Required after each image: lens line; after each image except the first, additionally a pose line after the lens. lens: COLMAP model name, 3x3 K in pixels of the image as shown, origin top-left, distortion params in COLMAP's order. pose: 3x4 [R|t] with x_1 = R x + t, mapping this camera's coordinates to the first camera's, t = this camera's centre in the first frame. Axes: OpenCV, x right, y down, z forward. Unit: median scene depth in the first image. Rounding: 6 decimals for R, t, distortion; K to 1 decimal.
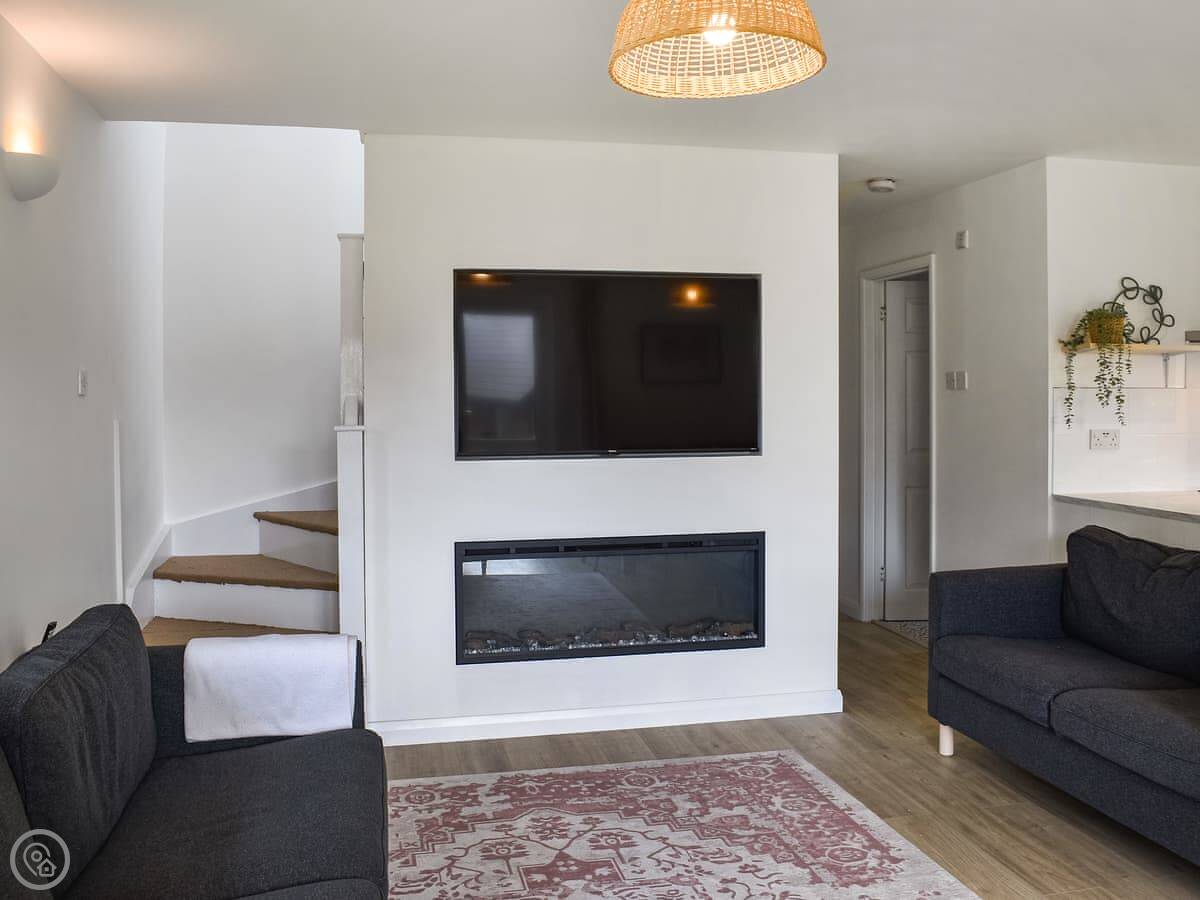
lens RADIAL K [[1103.7, 0, 602.2], [0, 1103.7, 400.1], [0, 0, 1]] dist [-0.073072, -0.000870]
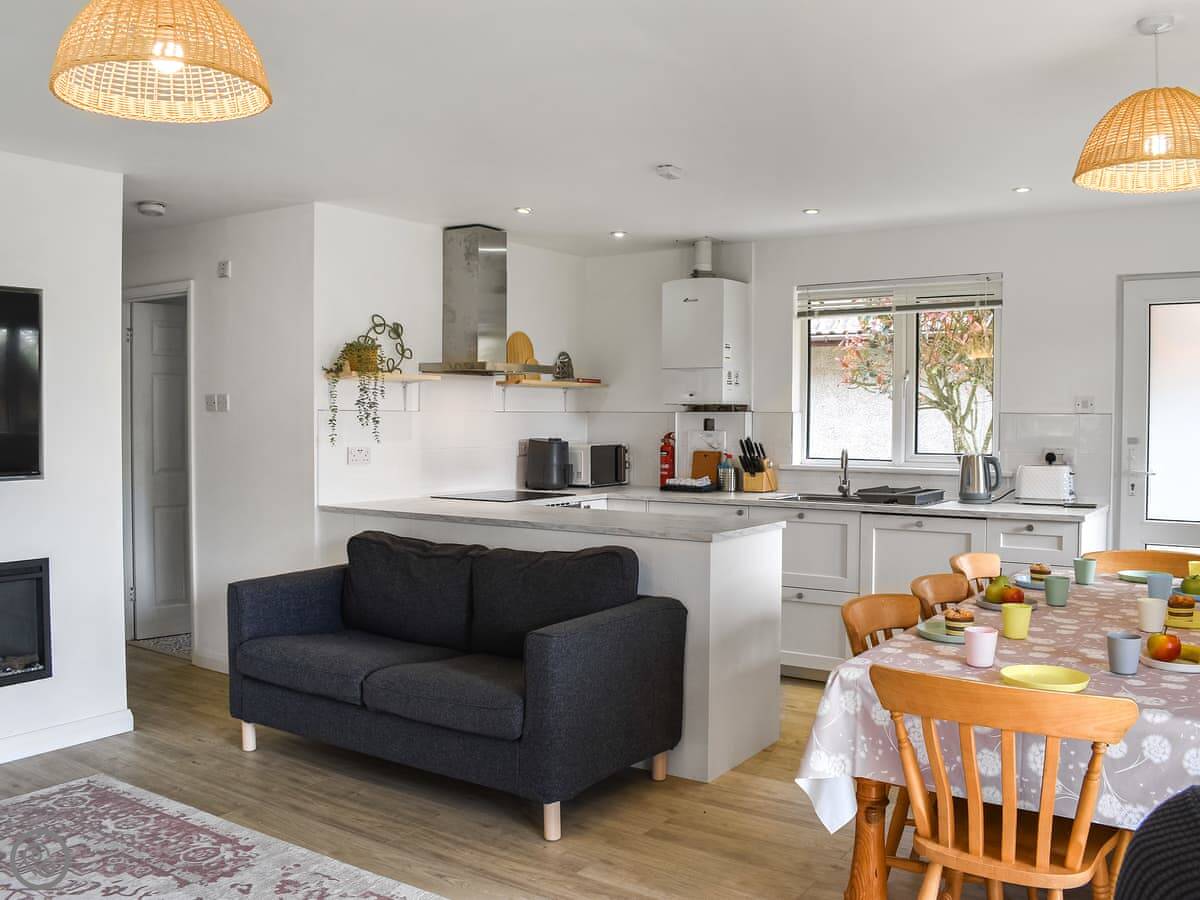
lens RADIAL K [[1066.6, 0, 600.0], [0, 1066.6, 450.0], [0, 0, 1]] dist [-0.062979, -0.001001]
pose [[0.737822, -0.017445, 0.674770, -0.135602], [-0.000836, 0.999642, 0.026759, 0.000318], [-0.674995, -0.020307, 0.737542, 0.000578]]
